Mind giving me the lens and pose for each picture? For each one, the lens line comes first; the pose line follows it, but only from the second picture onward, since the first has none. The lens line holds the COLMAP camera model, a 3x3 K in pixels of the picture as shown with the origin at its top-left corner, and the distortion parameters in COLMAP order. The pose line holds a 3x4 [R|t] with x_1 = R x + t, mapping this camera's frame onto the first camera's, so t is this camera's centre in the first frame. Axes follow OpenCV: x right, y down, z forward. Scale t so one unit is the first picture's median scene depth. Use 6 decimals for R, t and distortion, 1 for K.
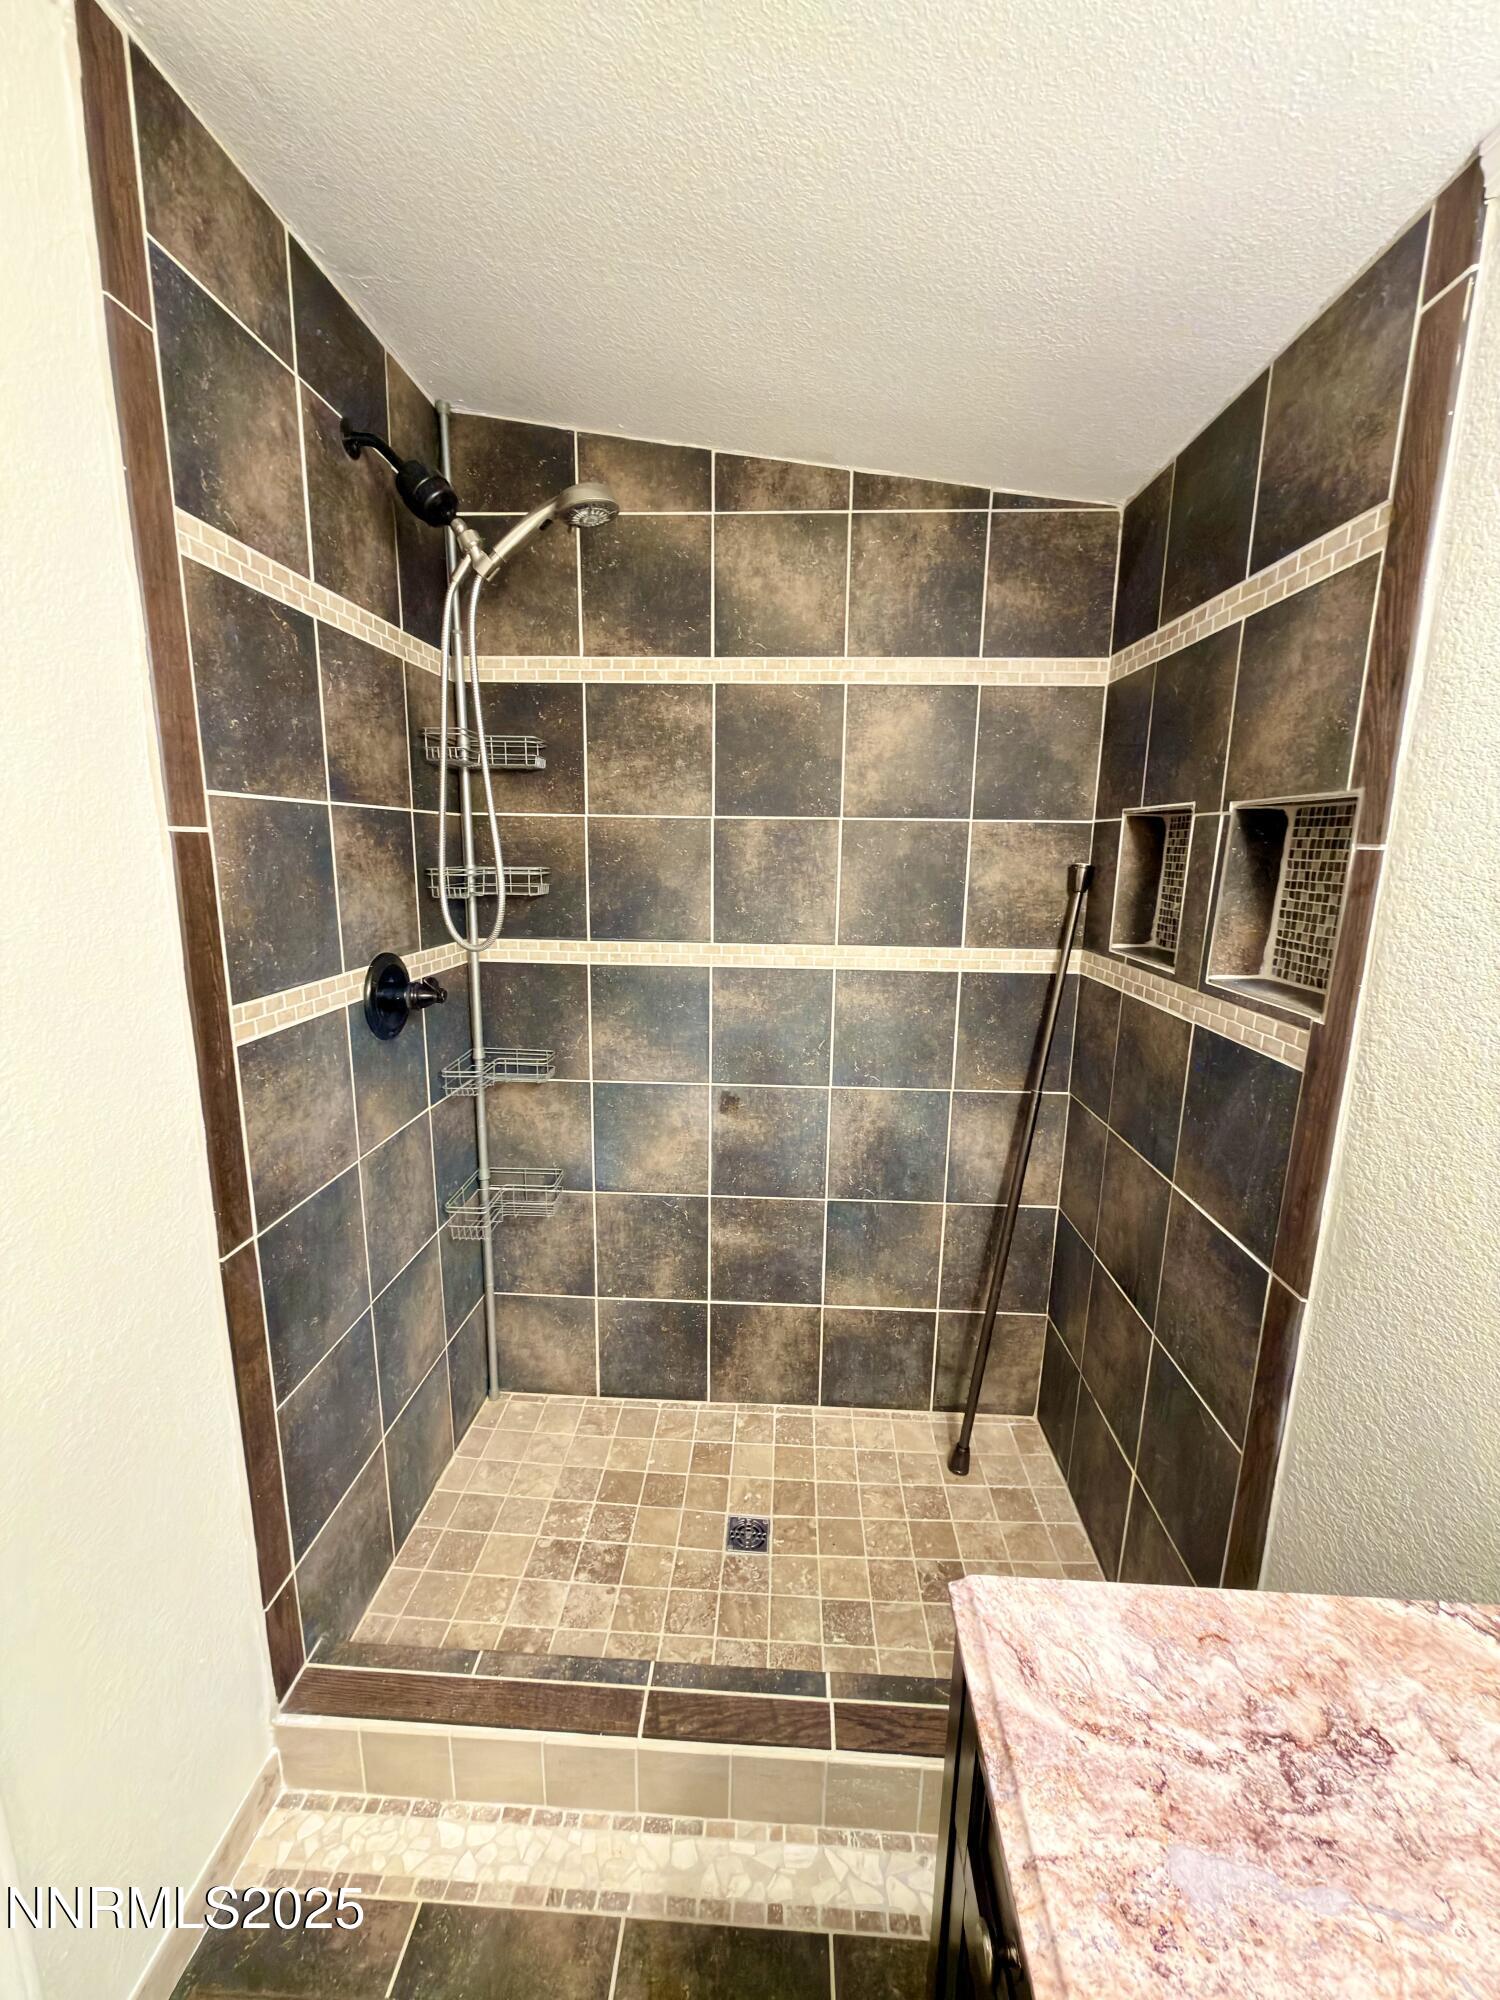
lens RADIAL K [[796.8, 0, 748.2], [0, 796.8, 1000.1], [0, 0, 1]] dist [-0.000940, -0.000403]
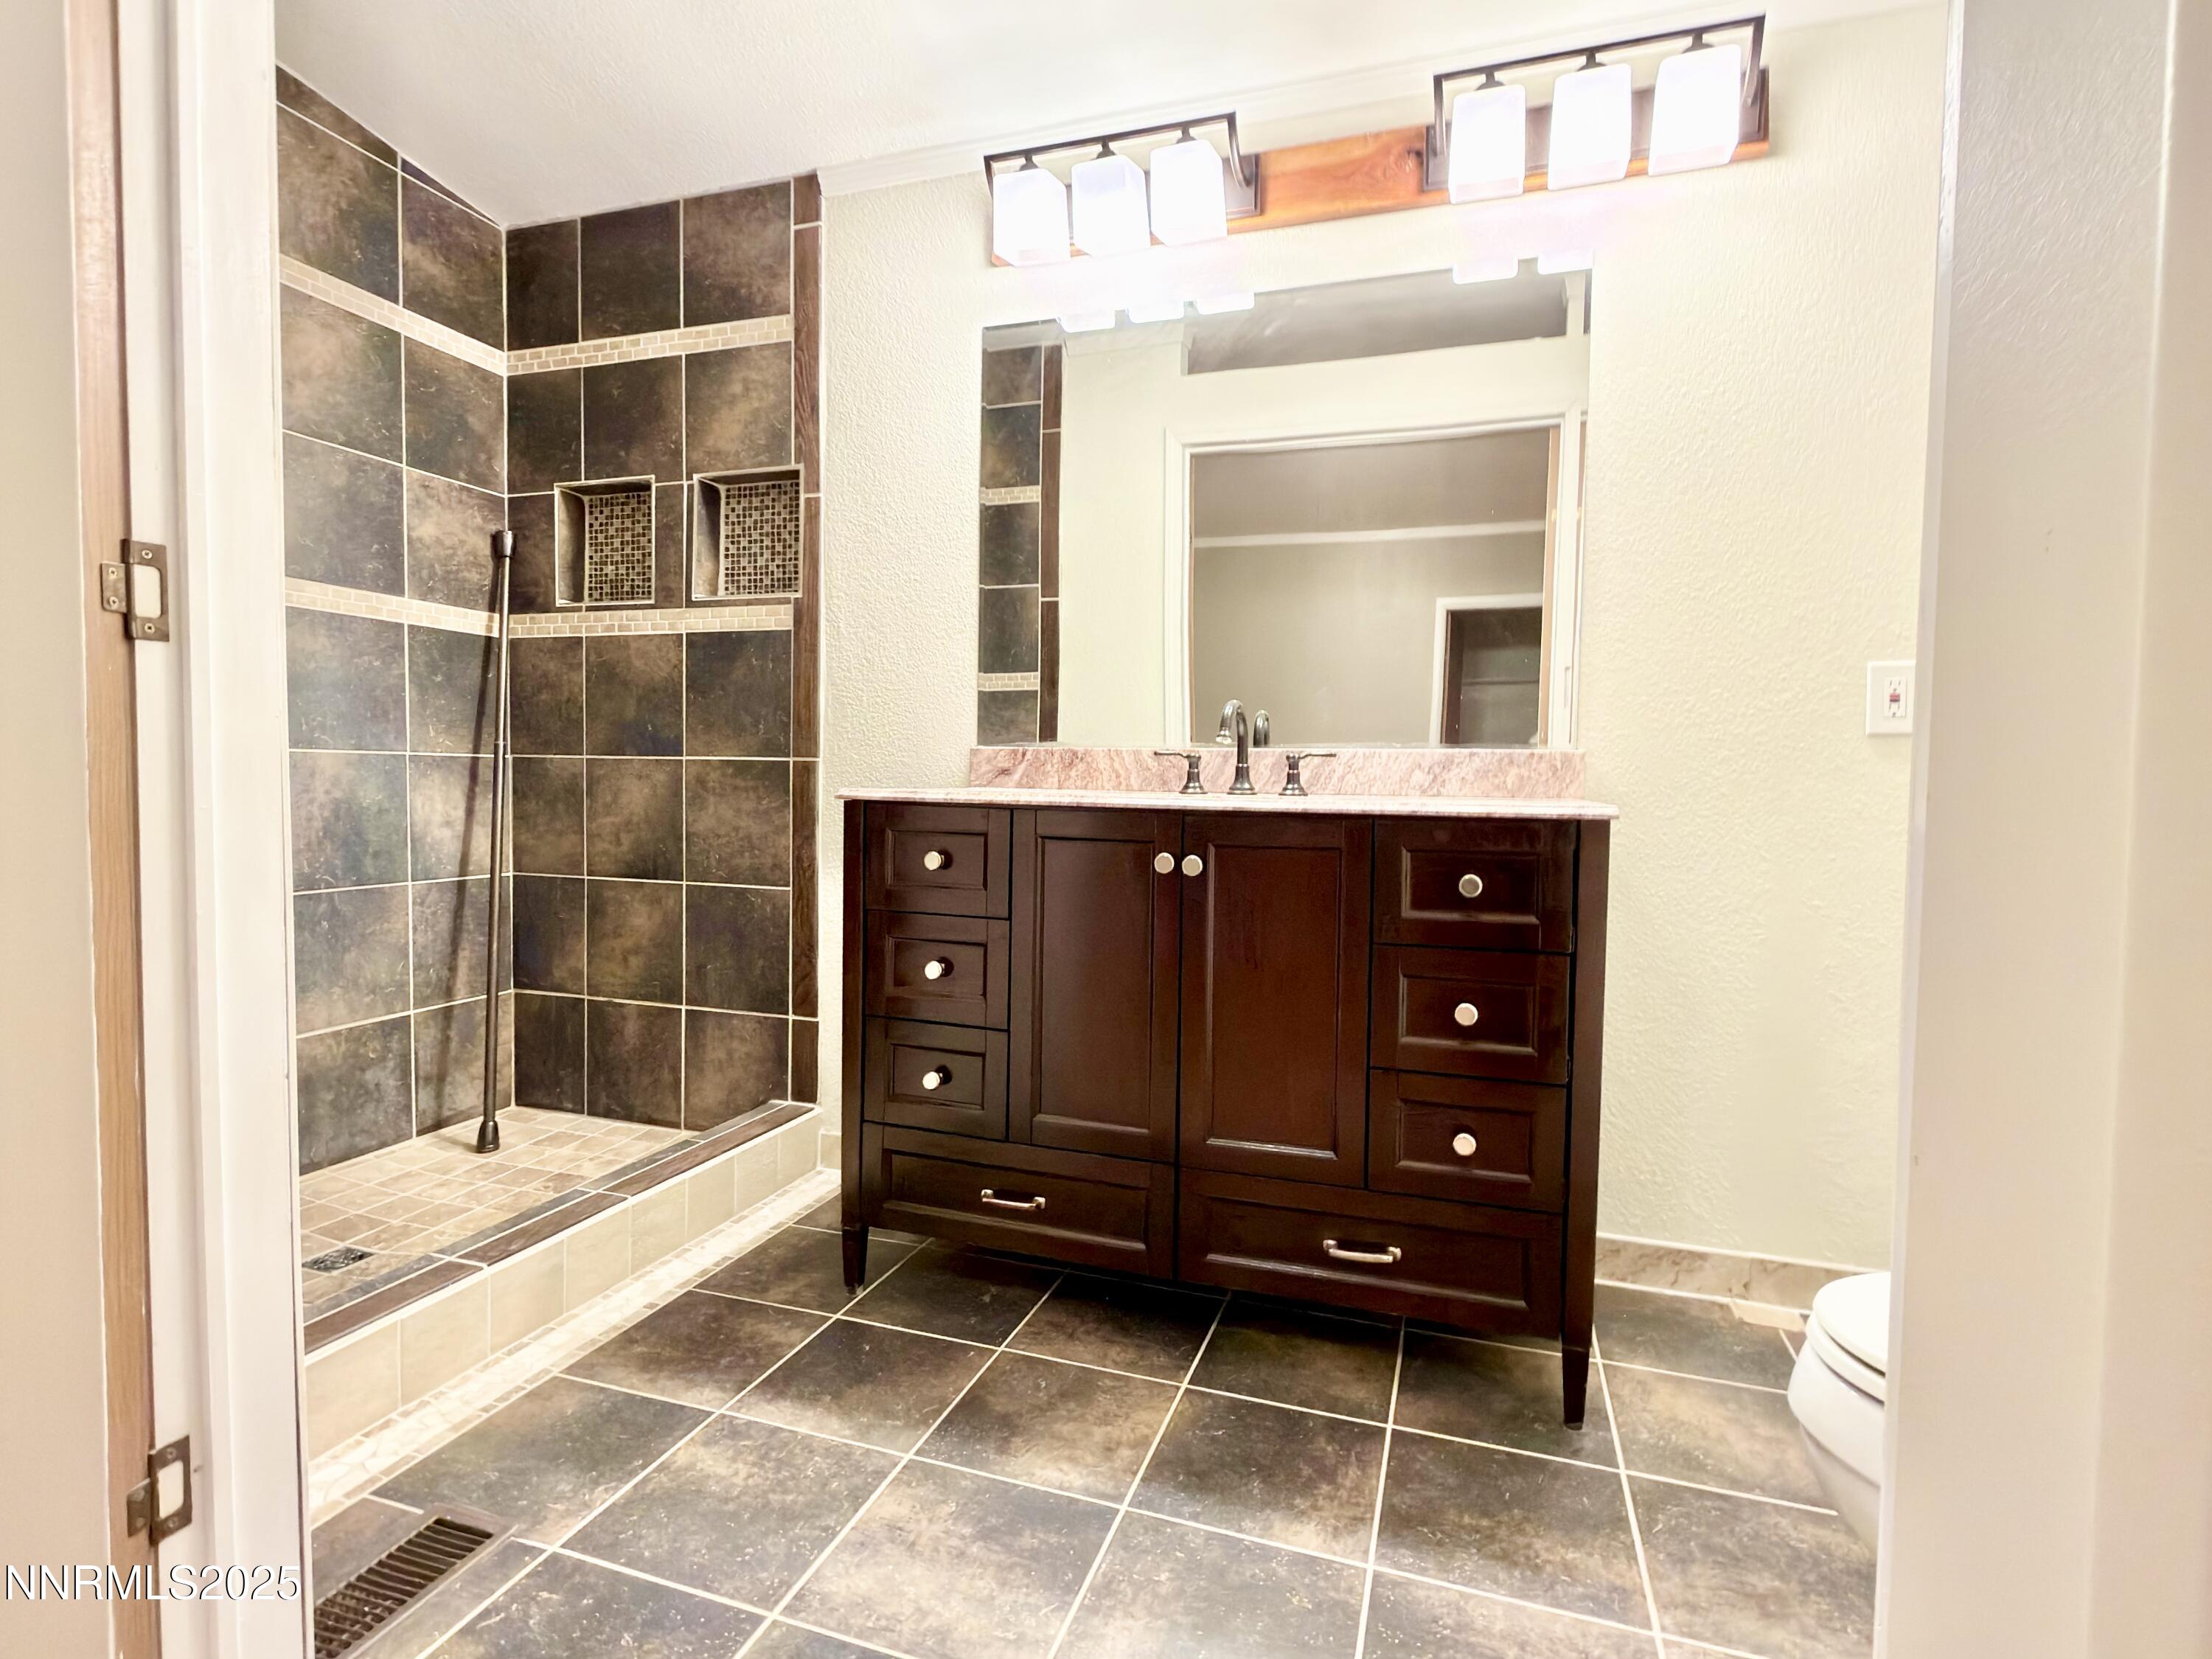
lens RADIAL K [[1116.9, 0, 1105.4], [0, 1116.9, 831.0], [0, 0, 1]] dist [0.004243, 0.000871]
pose [[0.271562, -0.052636, 0.960981, -0.843650], [0.177279, 0.984153, 0.003808, 0.368366], [-0.945953, 0.169327, 0.276590, -0.126489]]
